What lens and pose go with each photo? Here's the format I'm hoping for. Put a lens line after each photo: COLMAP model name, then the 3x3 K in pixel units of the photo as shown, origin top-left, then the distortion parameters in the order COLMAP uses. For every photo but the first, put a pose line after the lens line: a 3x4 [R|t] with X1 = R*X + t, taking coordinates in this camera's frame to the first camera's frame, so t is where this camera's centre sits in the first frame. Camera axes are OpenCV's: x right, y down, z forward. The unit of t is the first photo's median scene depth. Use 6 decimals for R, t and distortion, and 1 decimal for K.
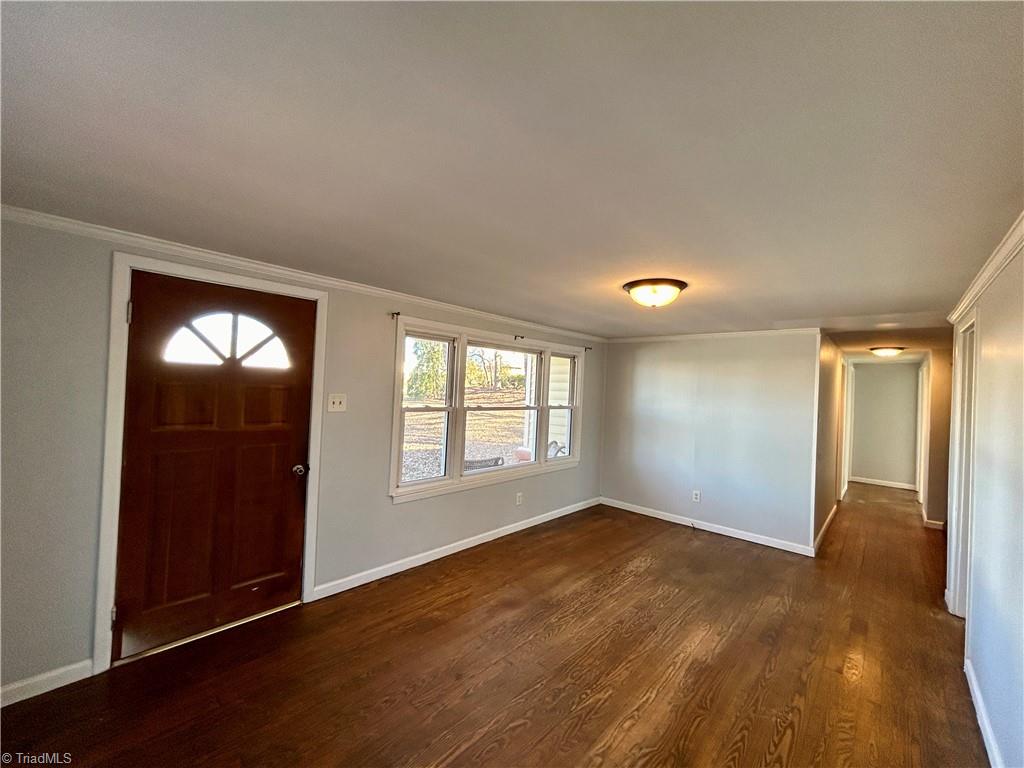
lens RADIAL K [[412.4, 0, 512.8], [0, 412.4, 383.1], [0, 0, 1]] dist [-0.000071, 0.000379]
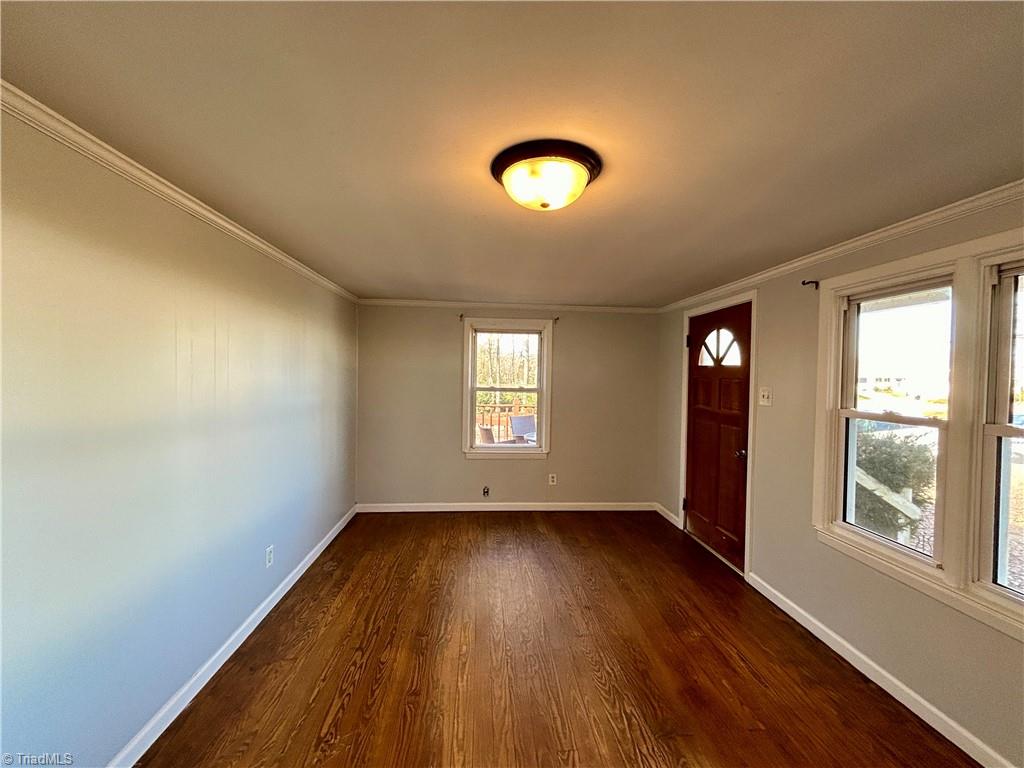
lens RADIAL K [[412.4, 0, 512.8], [0, 412.4, 383.1], [0, 0, 1]] dist [-0.000071, 0.000379]
pose [[-0.682204, -0.039324, -0.730104, 0.803312], [-0.037958, 0.999111, -0.018345, 0.065238], [0.730176, 0.015198, -0.683090, 1.420120]]
